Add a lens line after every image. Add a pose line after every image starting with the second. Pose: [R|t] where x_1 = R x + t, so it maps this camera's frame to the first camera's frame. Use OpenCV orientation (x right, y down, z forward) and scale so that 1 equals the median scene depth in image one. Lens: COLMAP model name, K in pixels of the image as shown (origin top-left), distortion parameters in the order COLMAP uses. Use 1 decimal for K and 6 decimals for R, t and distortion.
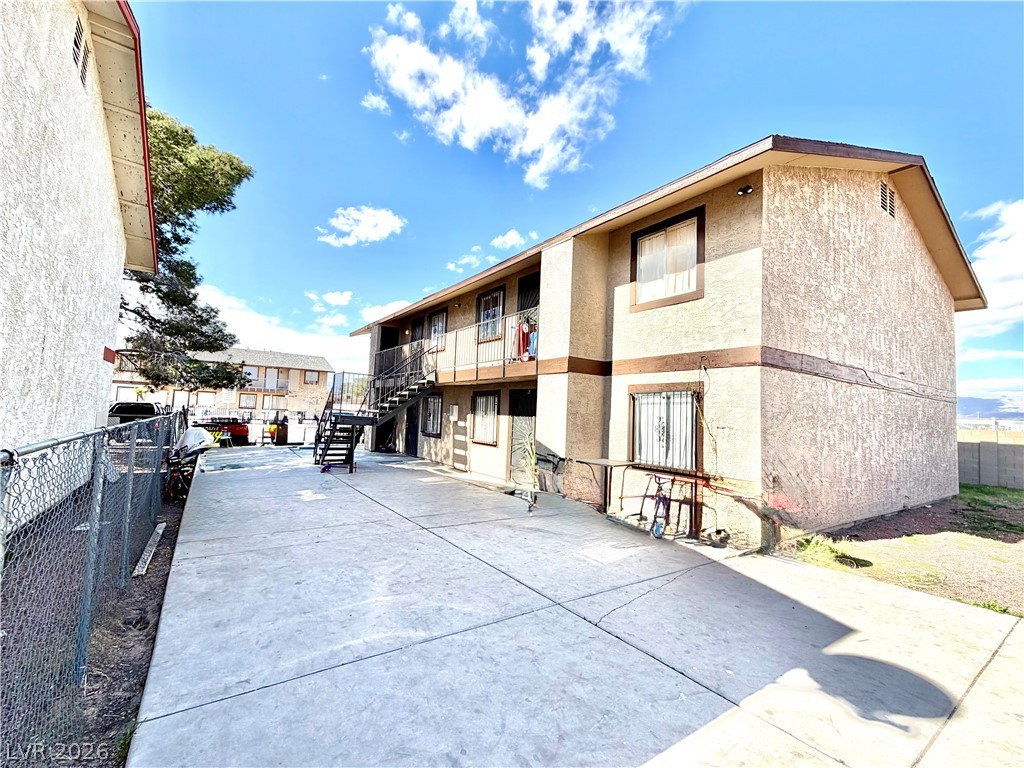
lens RADIAL K [[441.7, 0, 513.0], [0, 441.7, 383.9], [0, 0, 1]] dist [-0.001384, -0.001053]
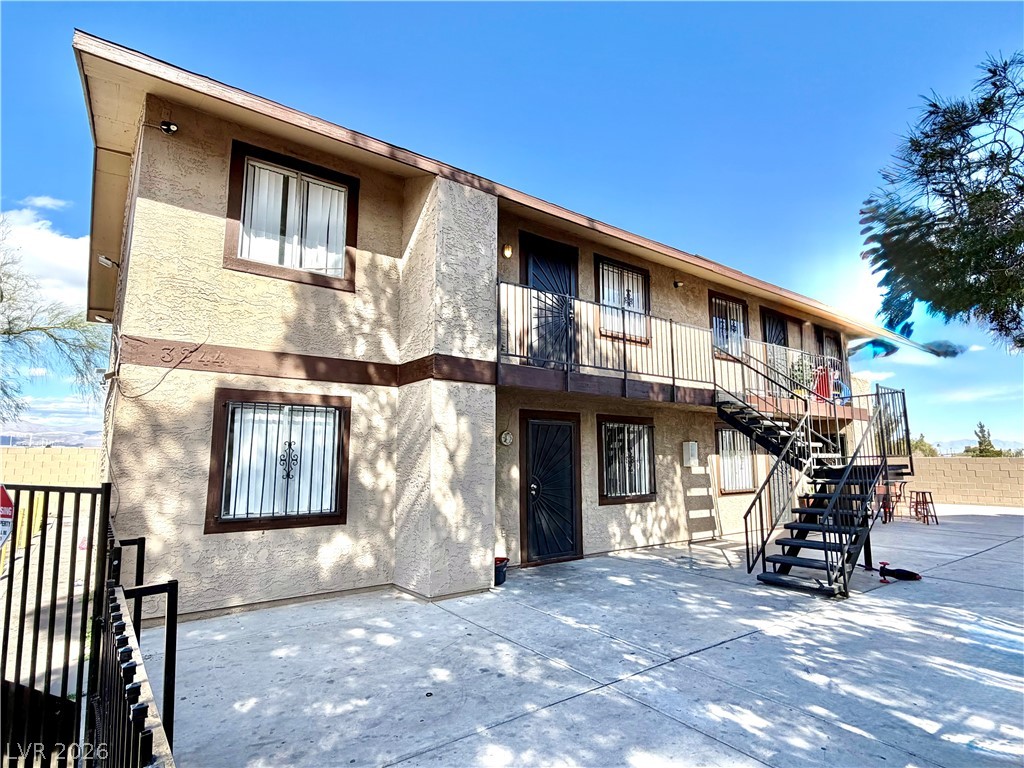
lens RADIAL K [[549.4, 0, 509.6], [0, 549.4, 380.7], [0, 0, 1]] dist [-0.002768, 0.003215]
pose [[-0.035782, 0.094790, 0.994854, -1.406260], [-0.070458, 0.992775, -0.097126, 0.086157], [-0.996873, -0.073571, -0.028845, 1.979727]]
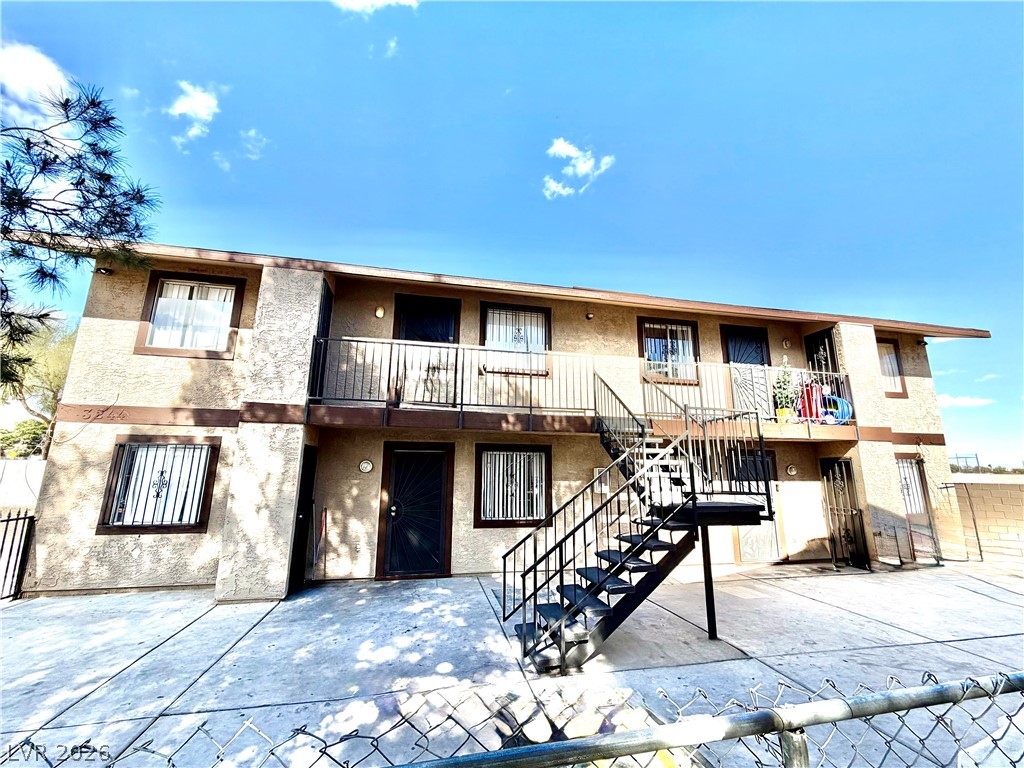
lens RADIAL K [[407.8, 0, 513.3], [0, 407.8, 377.1], [0, 0, 1]] dist [0.001937, 0.000130]
pose [[0.389017, 0.158049, 0.907572, -1.138266], [-0.057531, 0.987418, -0.147294, 0.019880], [-0.919432, 0.005086, 0.393215, 1.360172]]
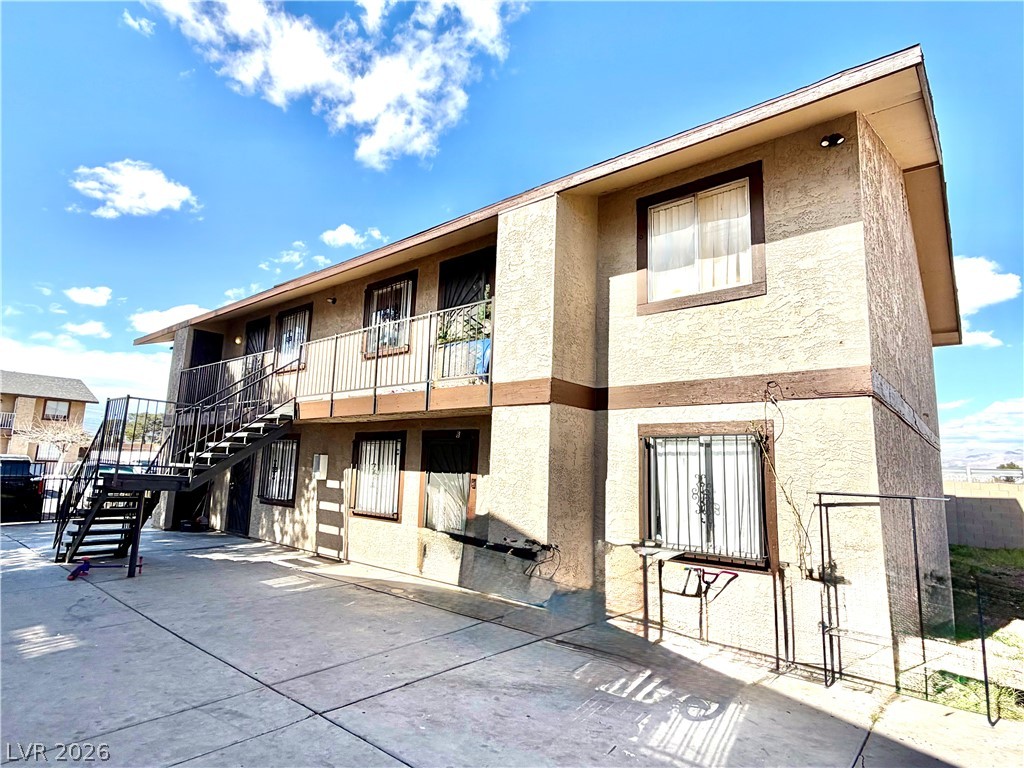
lens RADIAL K [[549.4, 0, 509.2], [0, 549.4, 384.6], [0, 0, 1]] dist [-0.002768, 0.003215]
pose [[0.965754, 0.031376, 0.257555, -0.120569], [-0.012239, 0.997065, -0.075571, 0.006621], [-0.259170, 0.069831, 0.963304, 0.248372]]
